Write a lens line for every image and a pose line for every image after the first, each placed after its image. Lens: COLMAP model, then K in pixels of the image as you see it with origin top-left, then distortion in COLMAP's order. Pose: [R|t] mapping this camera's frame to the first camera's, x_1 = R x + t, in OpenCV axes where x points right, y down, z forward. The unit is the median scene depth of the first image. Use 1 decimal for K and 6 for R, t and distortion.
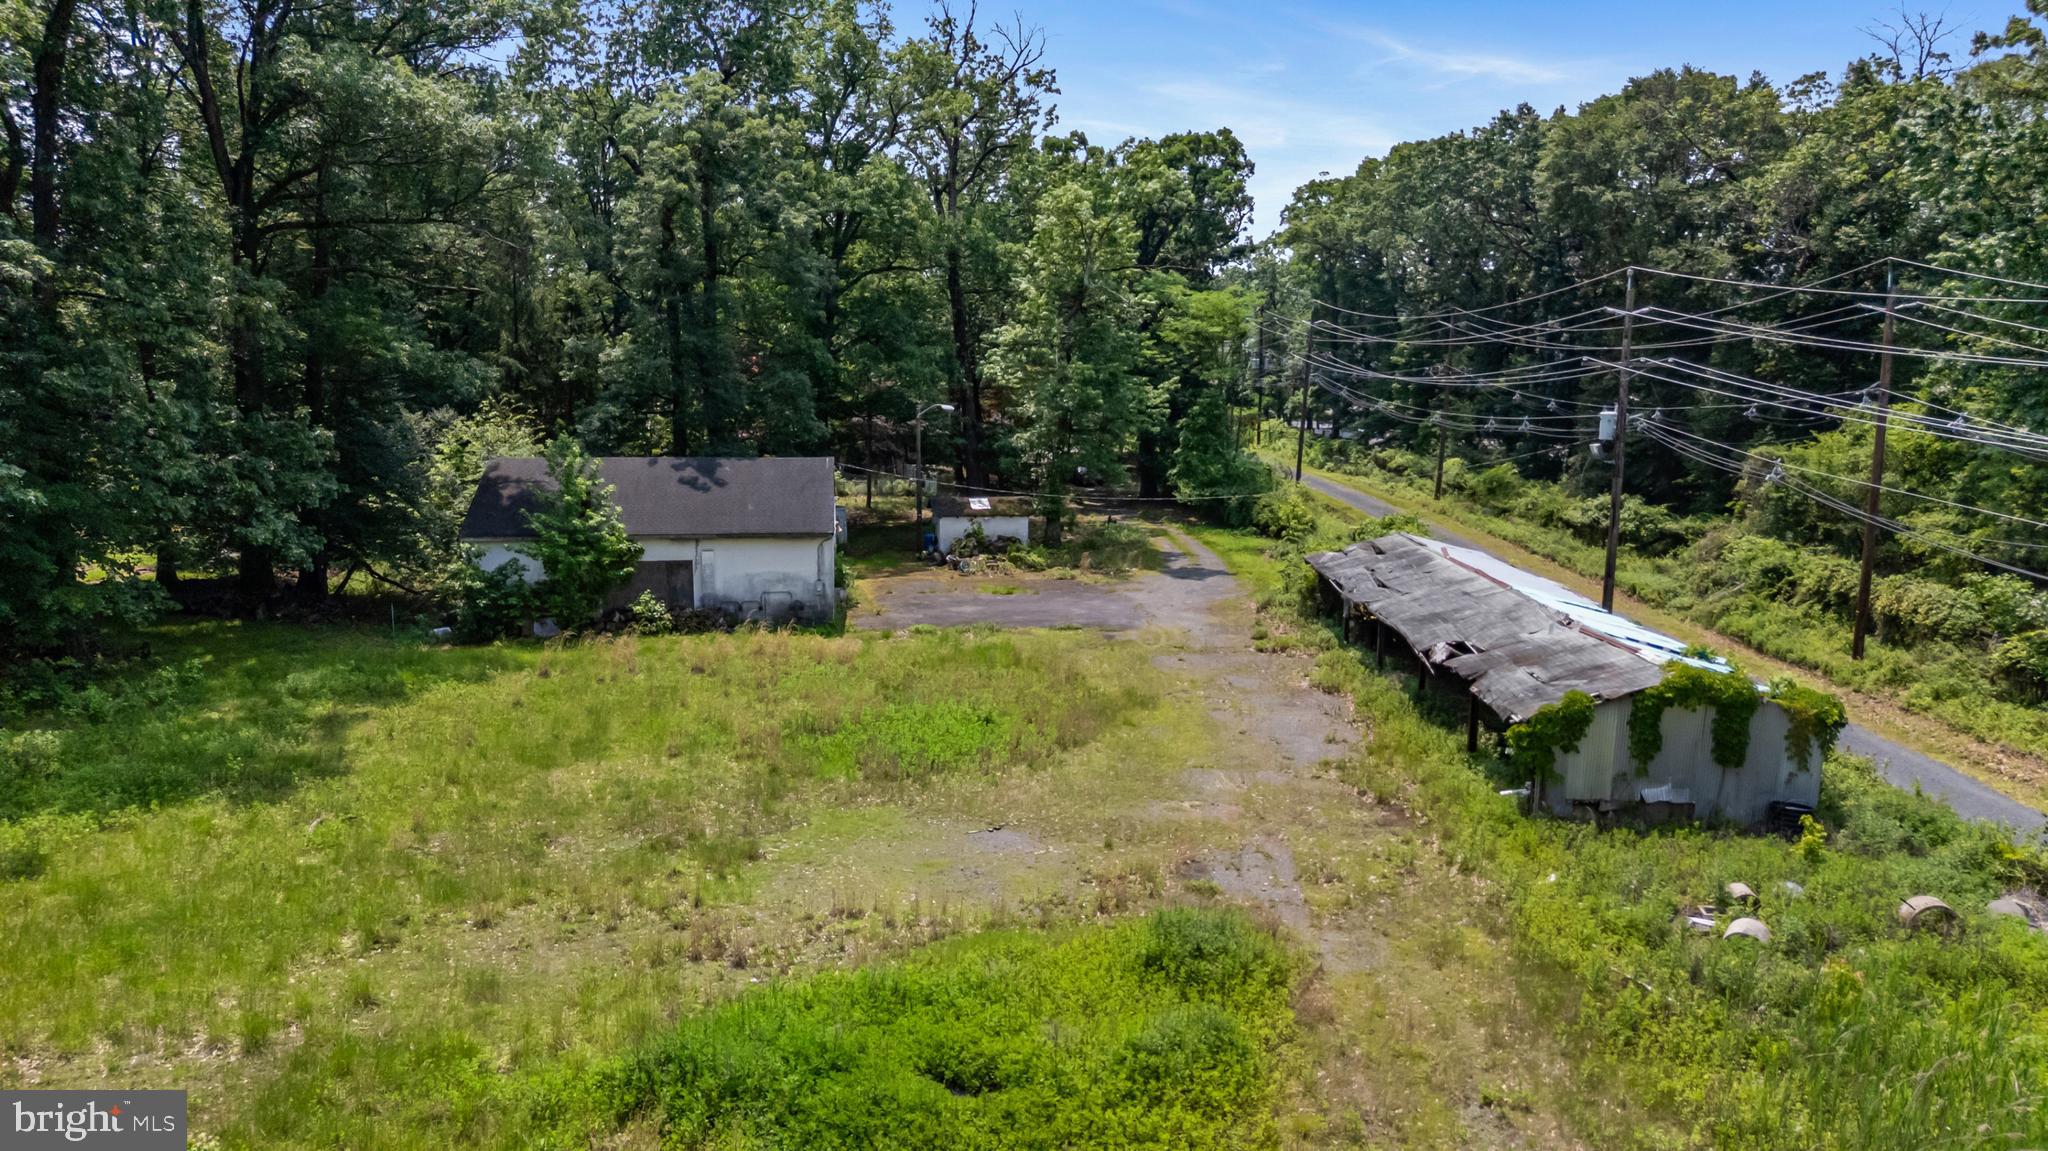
lens RADIAL K [[1497.0, 0, 1024.0], [0, 1497.0, 575.5], [0, 0, 1]] dist [0.060666, -0.049405]
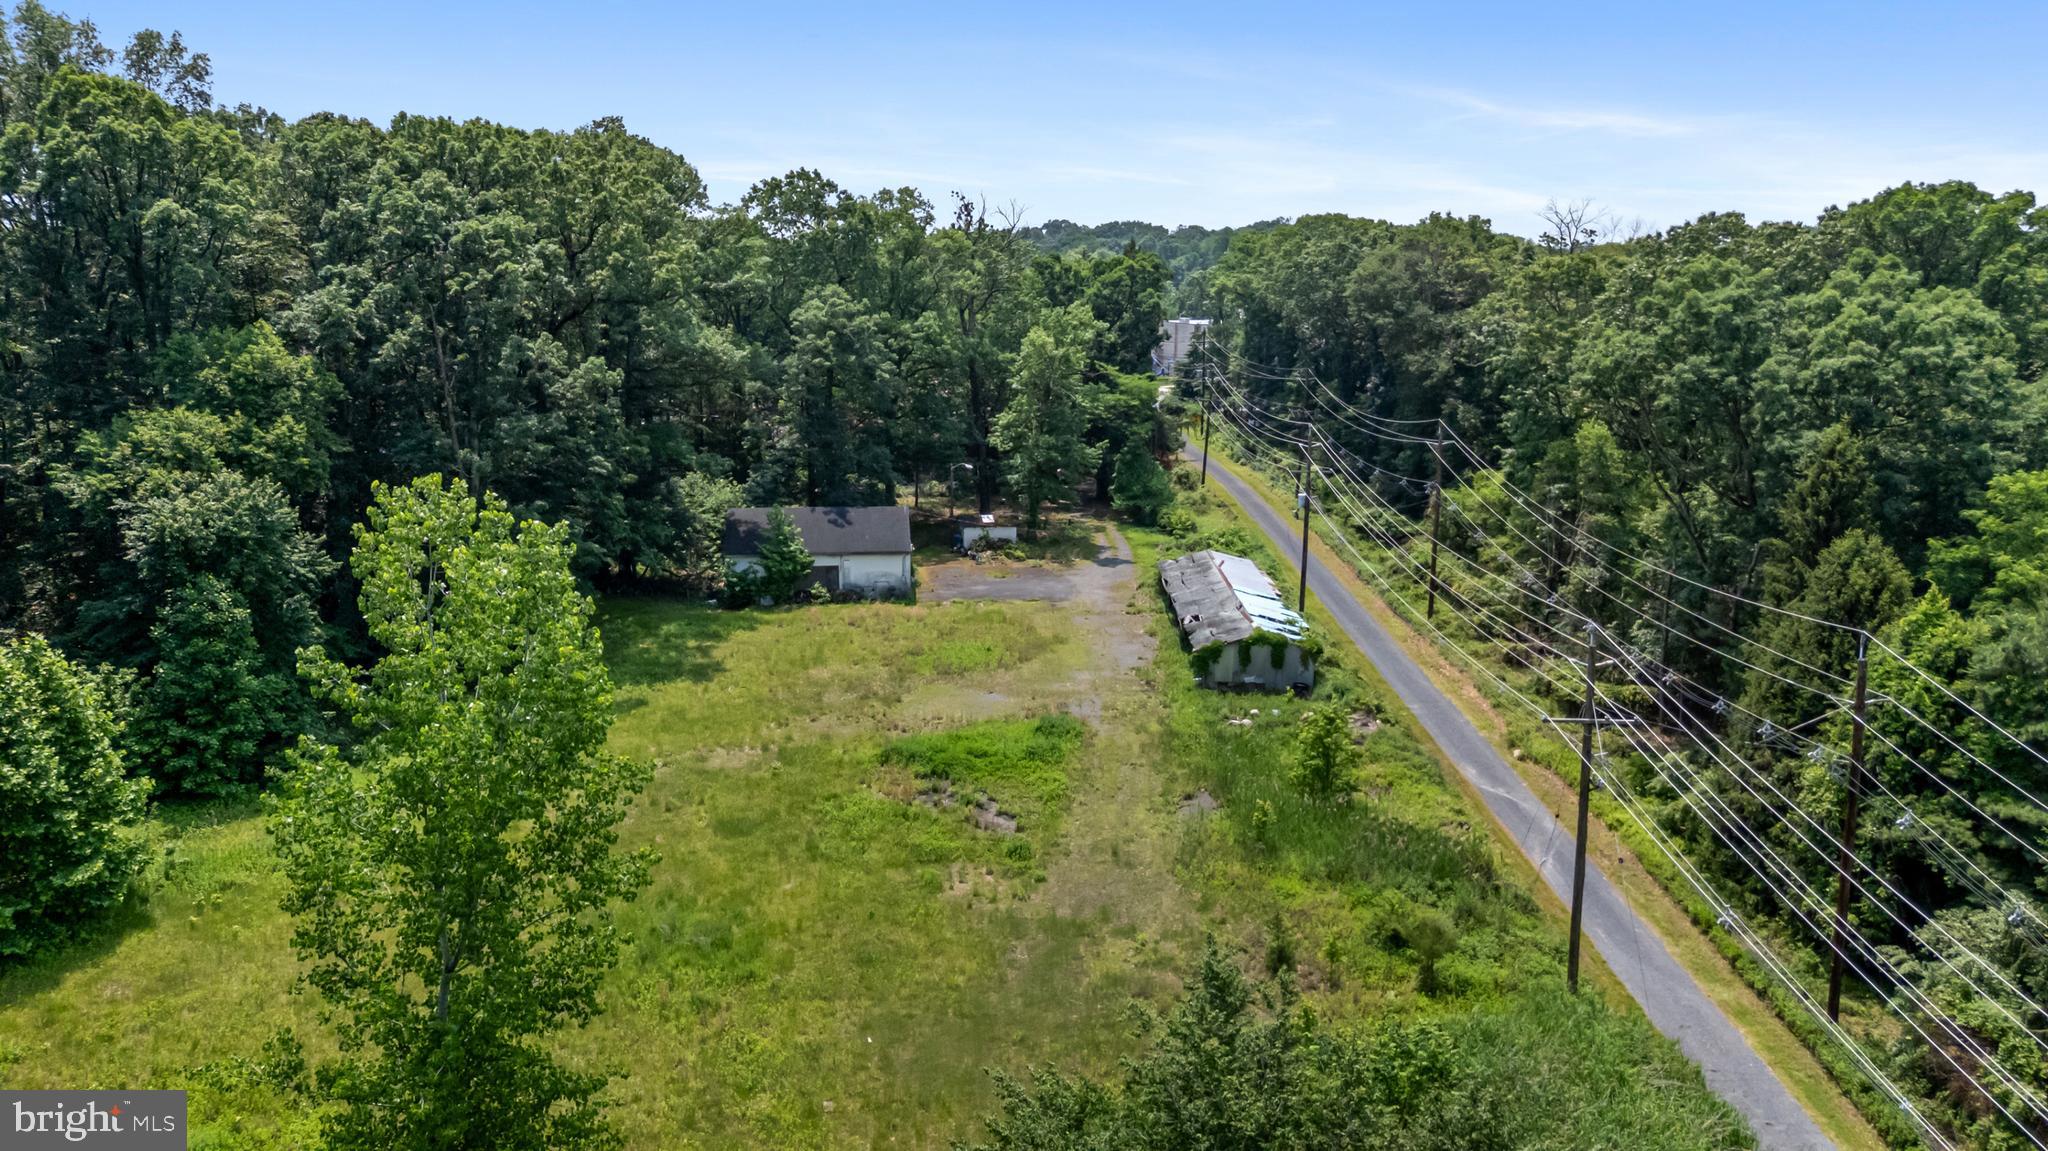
lens RADIAL K [[1497.0, 0, 1024.0], [0, 1497.0, 575.5], [0, 0, 1]] dist [0.060666, -0.049405]
pose [[0.999949, 0.001728, -0.009966, 0.034112], [-0.001182, 0.998513, 0.054495, -0.091870], [0.010046, -0.054480, 0.998464, -0.832541]]
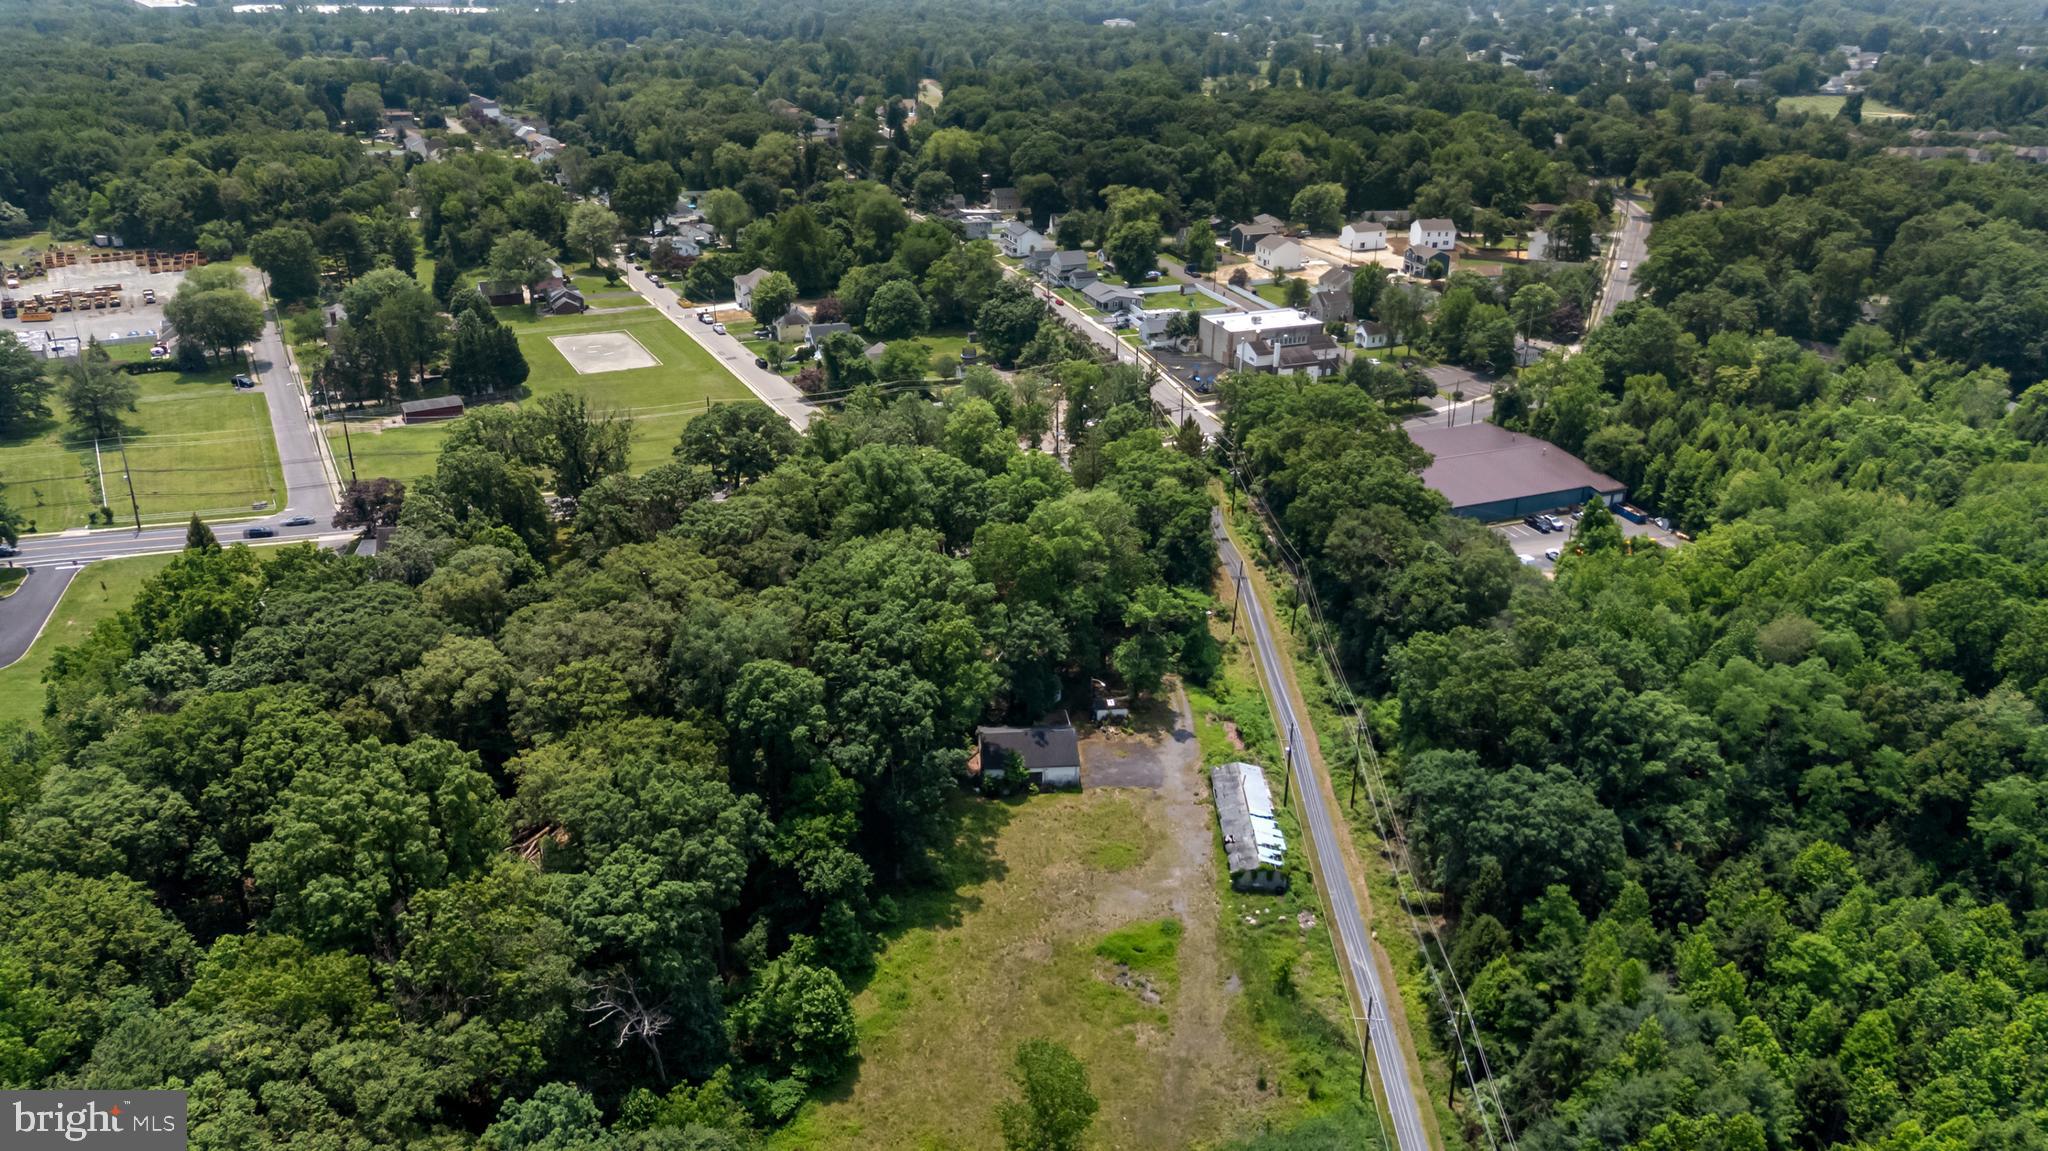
lens RADIAL K [[1497.0, 0, 1024.0], [0, 1497.0, 575.5], [0, 0, 1]] dist [0.060666, -0.049405]
pose [[0.999785, 0.011288, -0.017394, -0.185396], [-0.006400, 0.965872, 0.258941, -1.278377], [0.019724, -0.258774, 0.965737, -2.175356]]
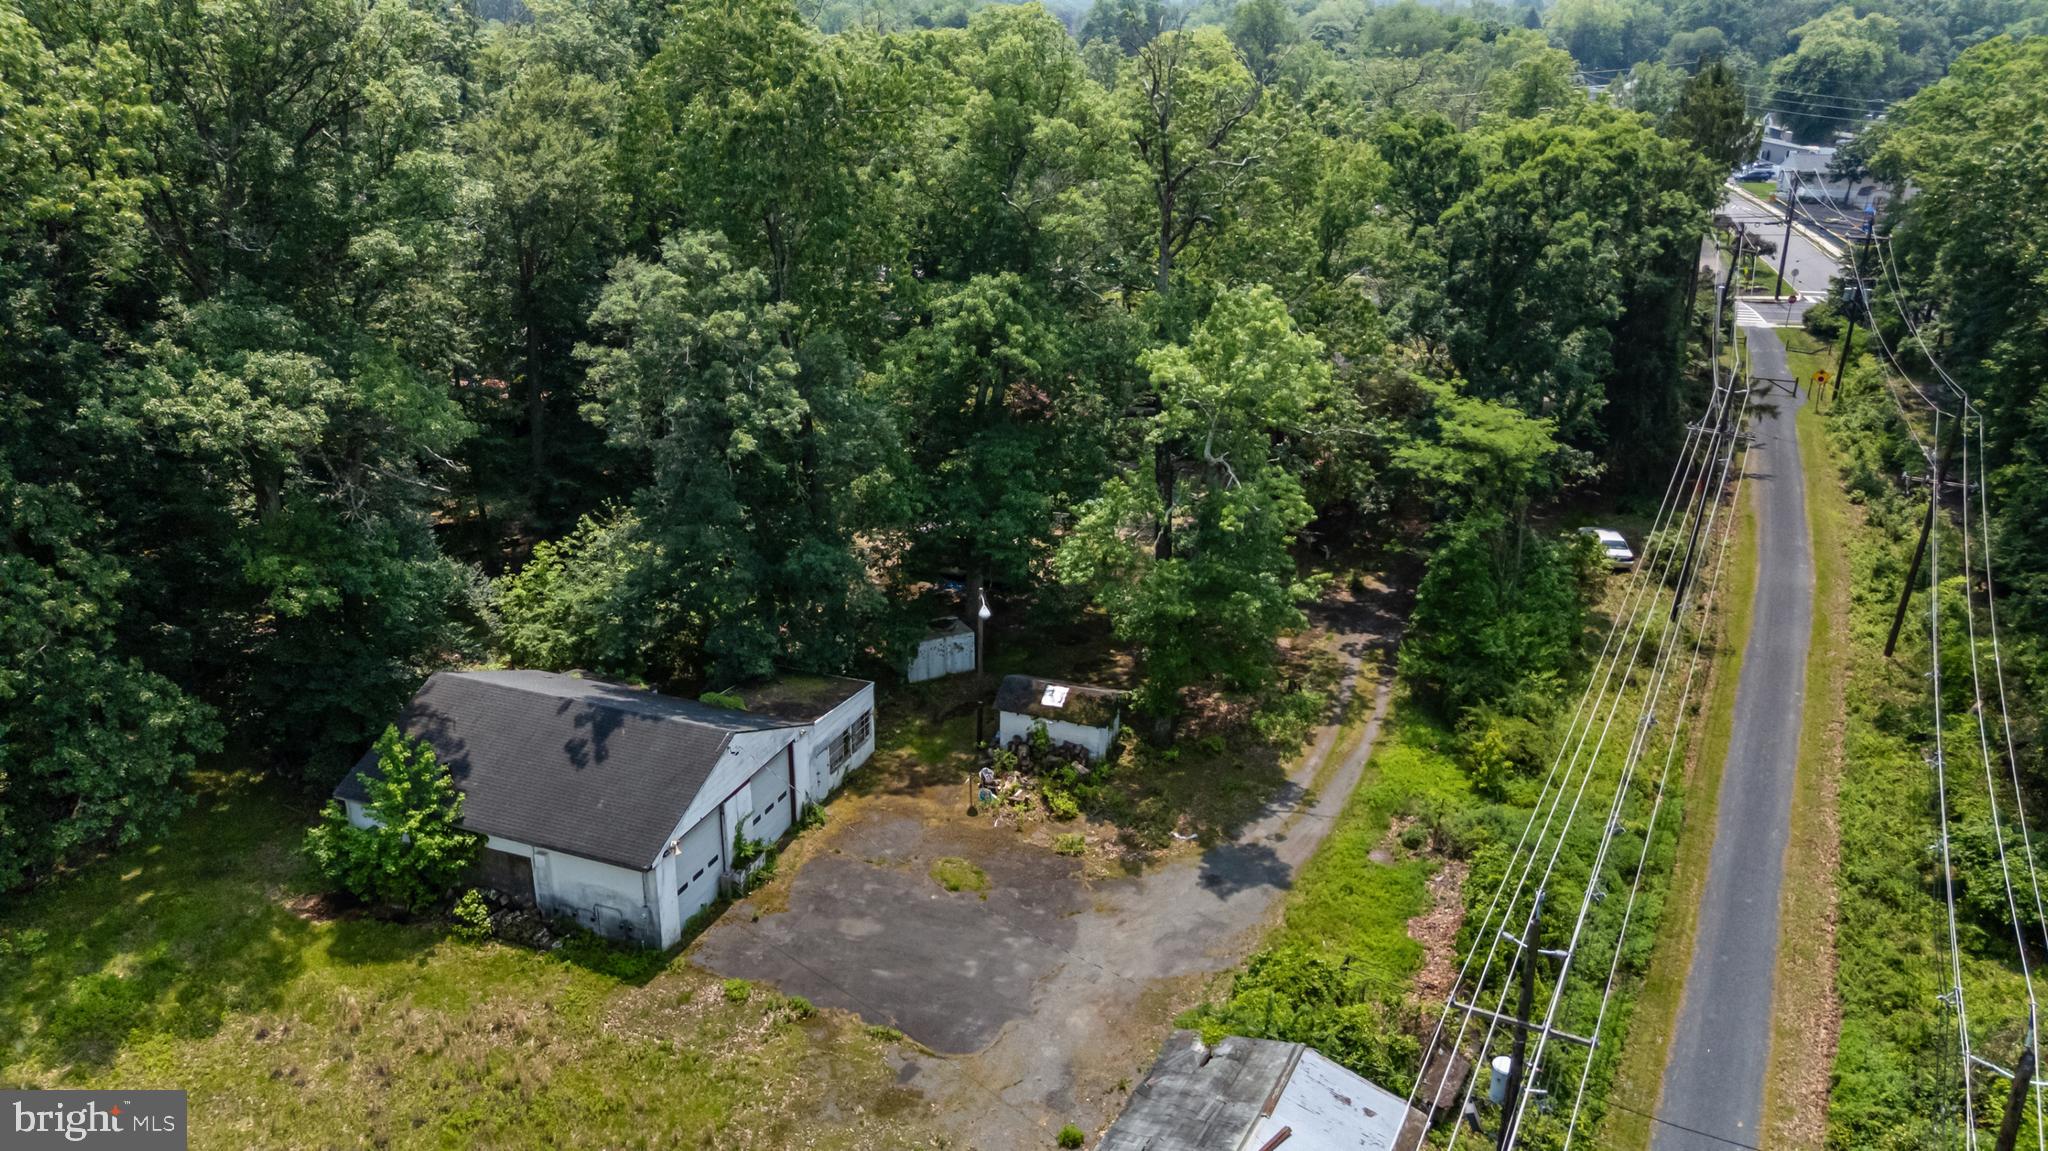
lens RADIAL K [[1497.0, 0, 1024.0], [0, 1497.0, 575.5], [0, 0, 1]] dist [0.060666, -0.049405]
pose [[0.880798, 0.177394, -0.439006, 0.382213], [-0.077579, 0.968704, 0.235784, -0.379209], [0.467093, -0.173621, 0.866995, 0.324242]]
